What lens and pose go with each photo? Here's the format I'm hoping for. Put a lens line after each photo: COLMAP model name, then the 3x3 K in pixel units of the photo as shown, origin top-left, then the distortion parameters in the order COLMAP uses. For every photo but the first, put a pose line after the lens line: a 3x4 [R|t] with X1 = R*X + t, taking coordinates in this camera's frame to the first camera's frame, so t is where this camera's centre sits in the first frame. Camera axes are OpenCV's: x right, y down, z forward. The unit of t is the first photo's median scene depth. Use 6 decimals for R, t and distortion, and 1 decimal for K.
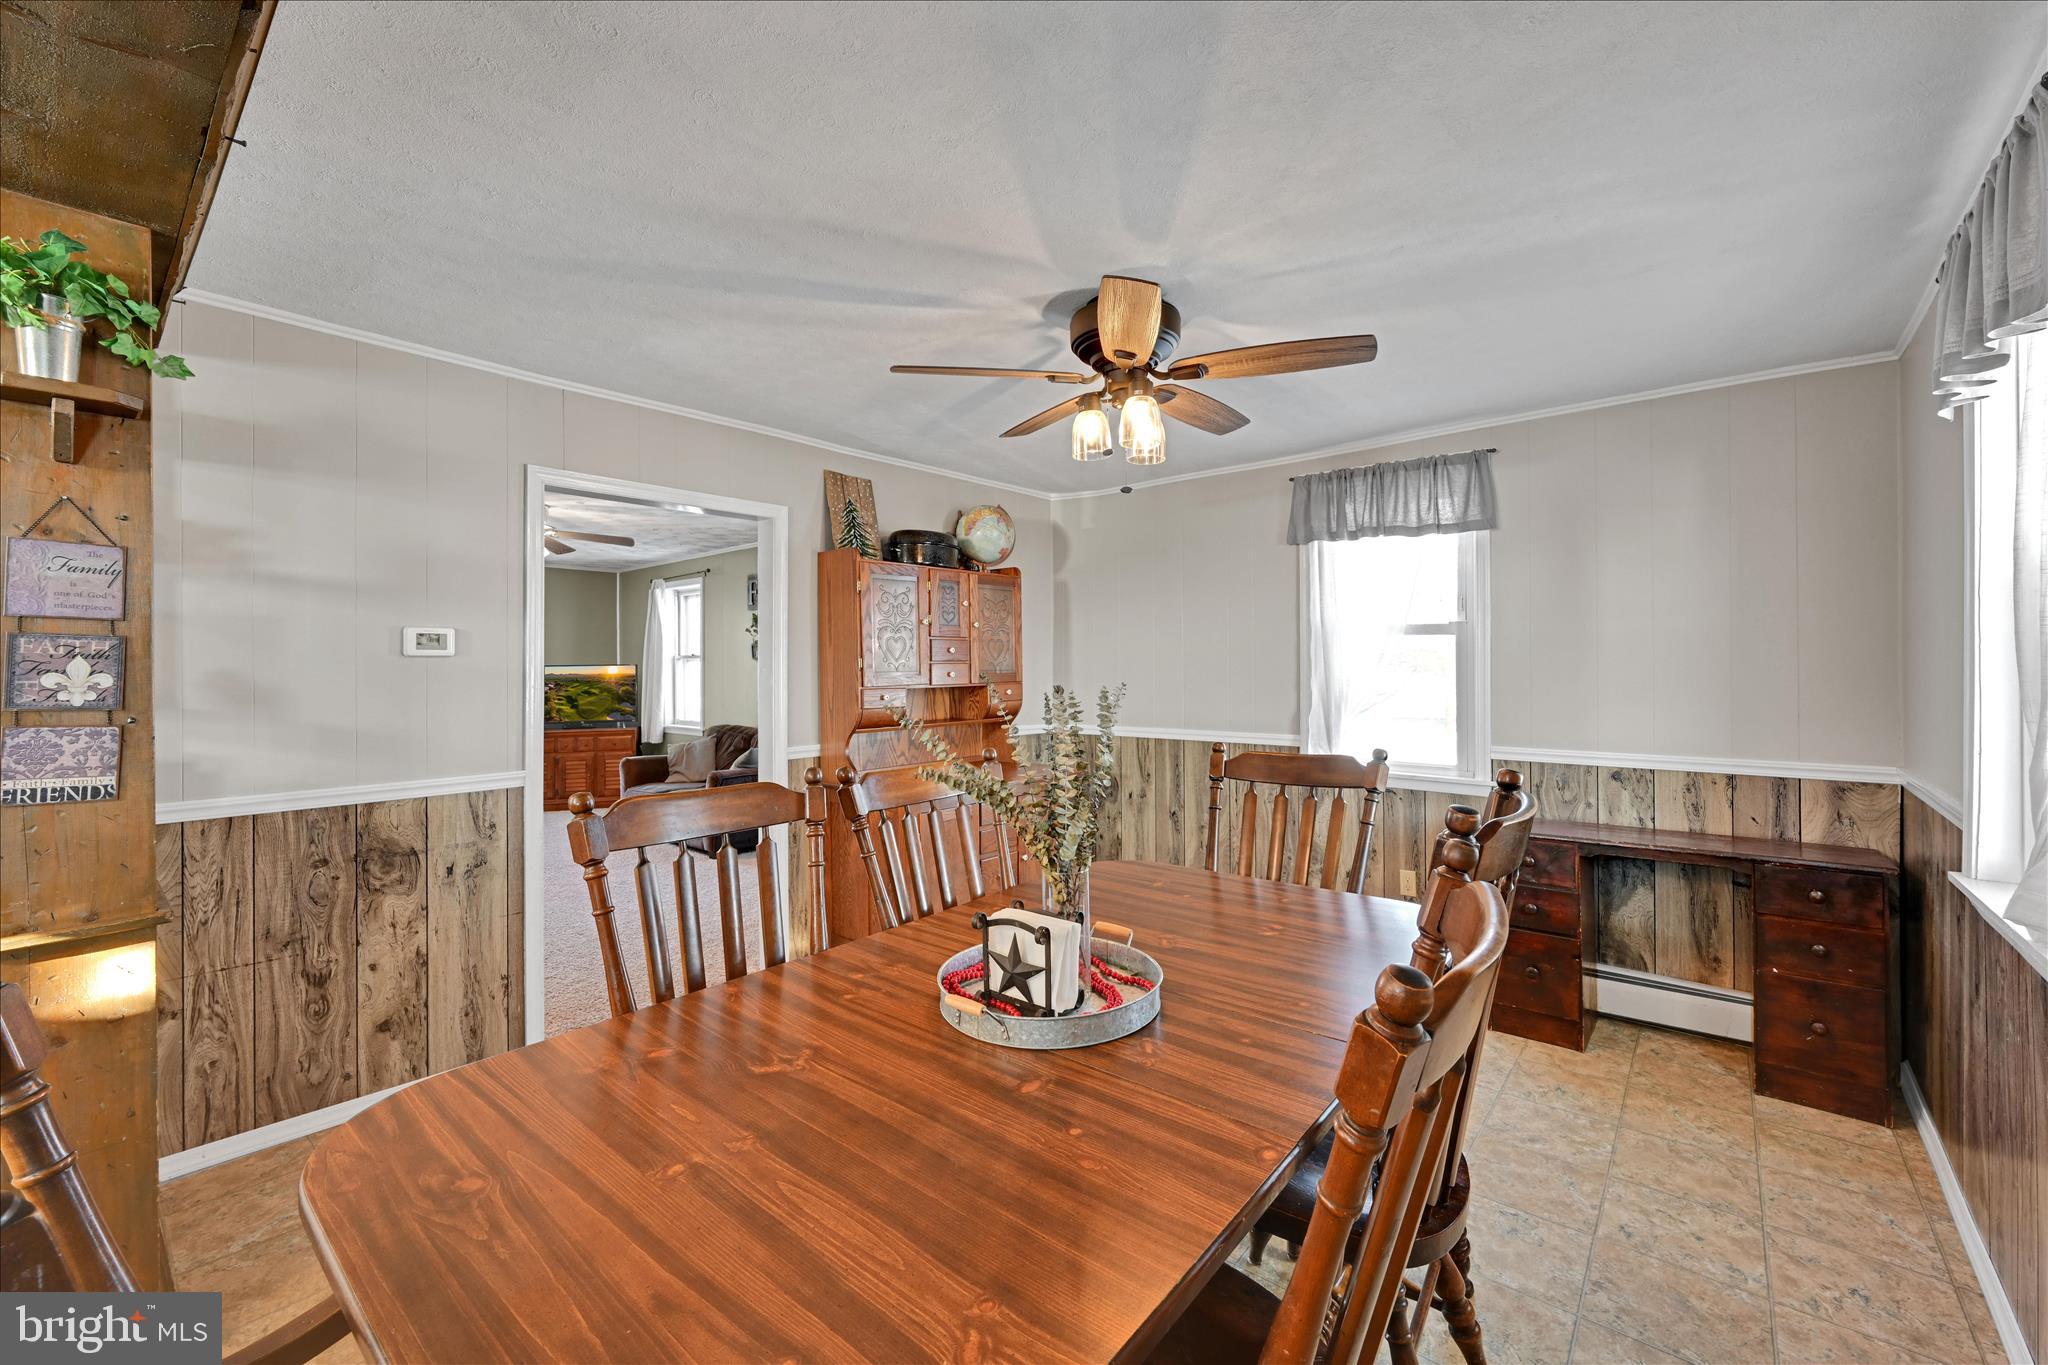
lens RADIAL K [[820.2, 0, 1034.6], [0, 820.2, 662.1], [0, 0, 1]] dist [-0.002298, 0.001102]
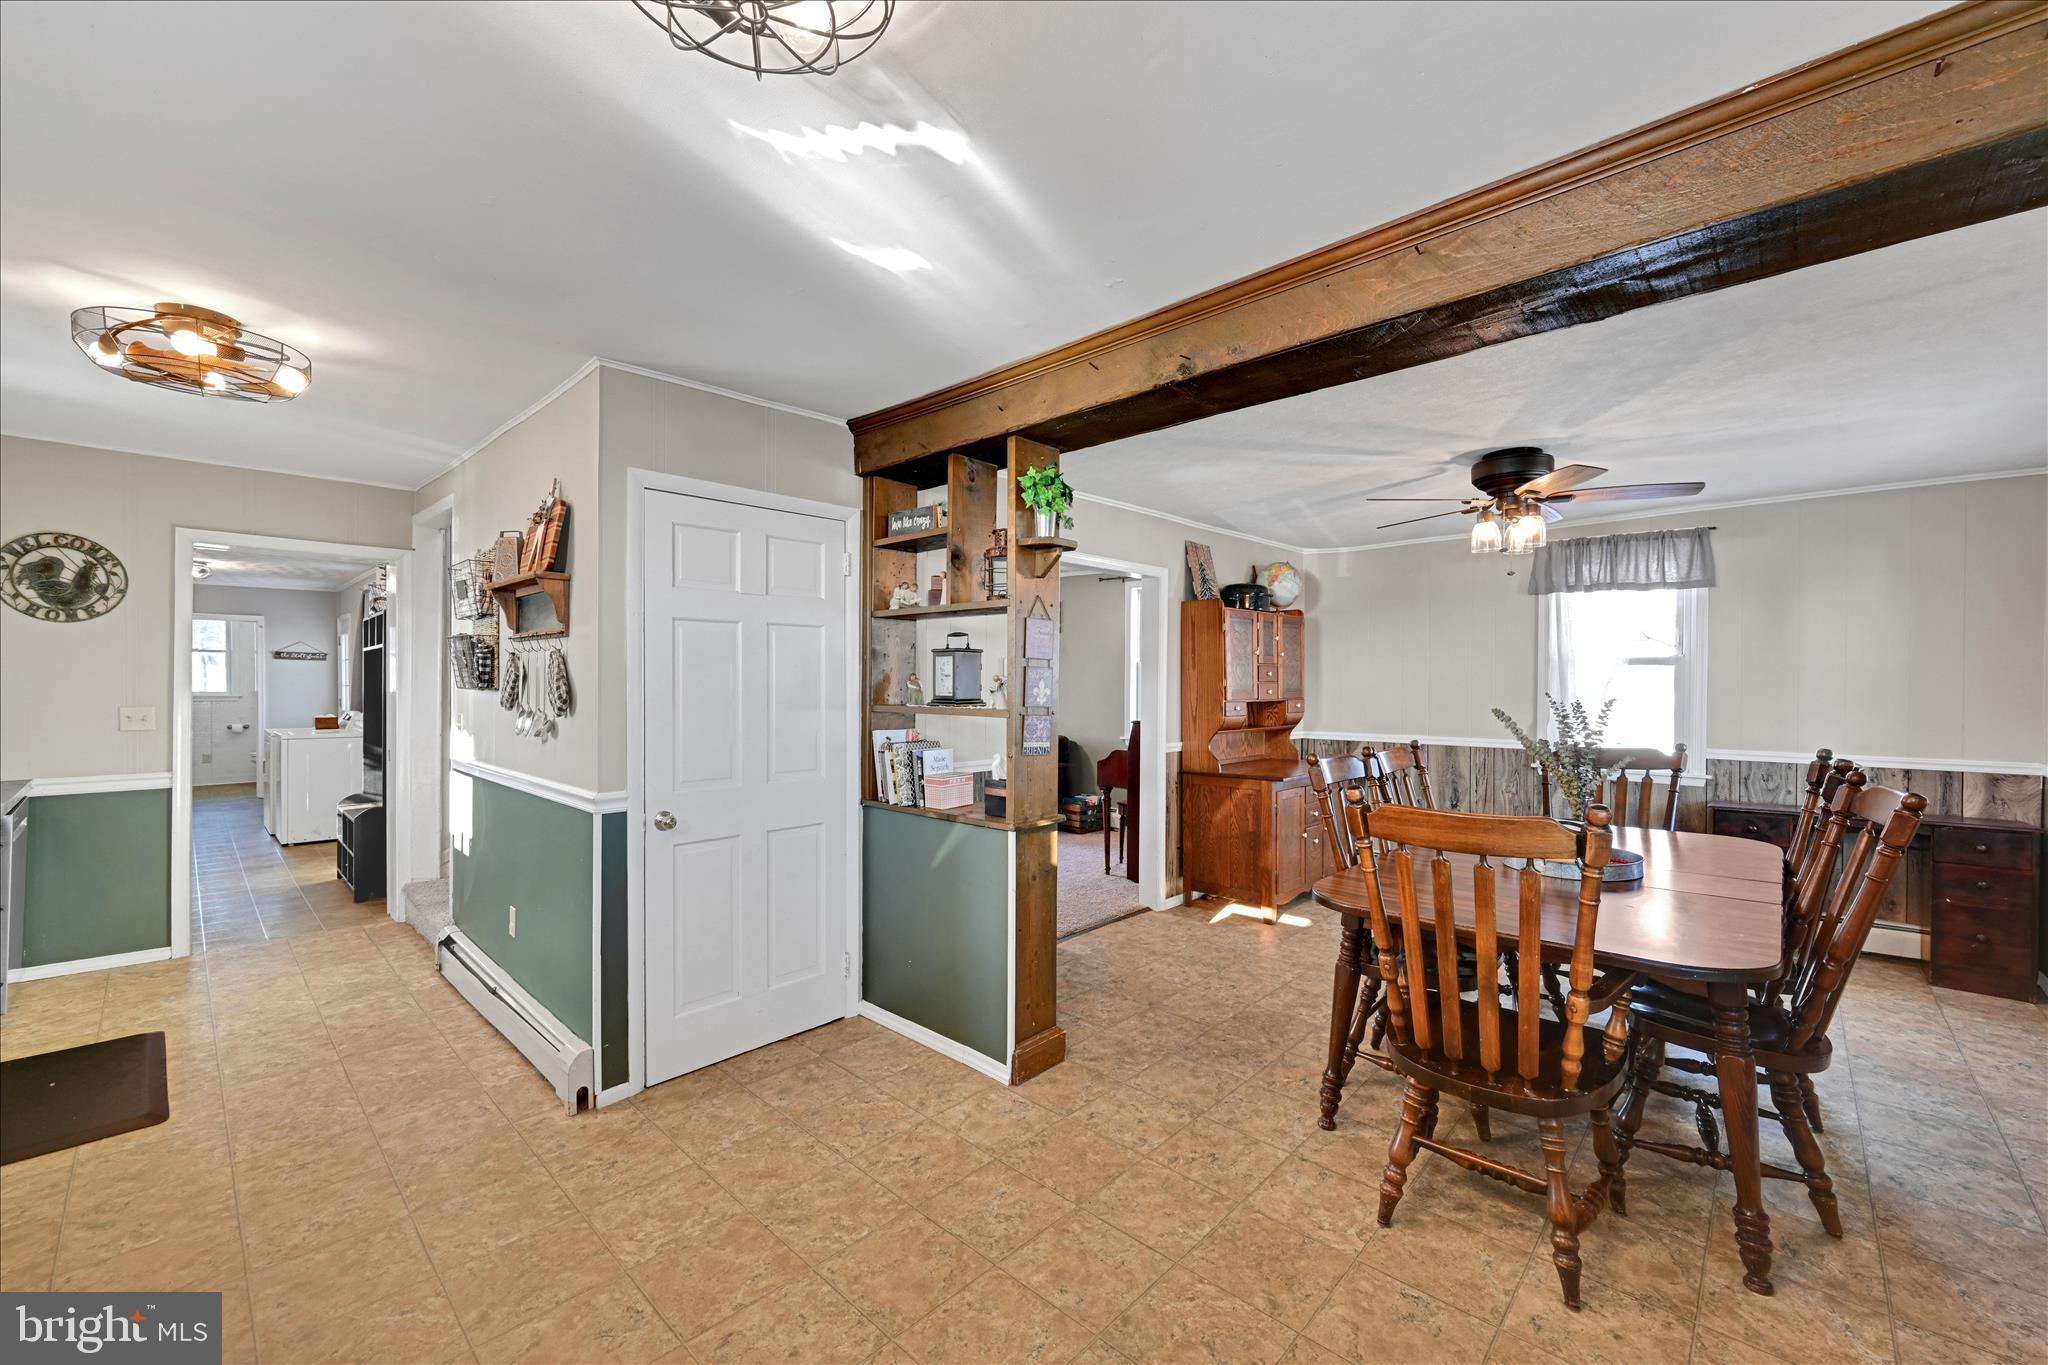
lens RADIAL K [[820.2, 0, 1013.9], [0, 820.2, 689.8], [0, 0, 1]] dist [-0.002298, 0.001102]
pose [[0.998156, 0.008908, -0.060041, -0.496647], [-0.008099, 0.999873, 0.013706, -0.003379], [0.060155, -0.013194, 0.998102, -0.406848]]
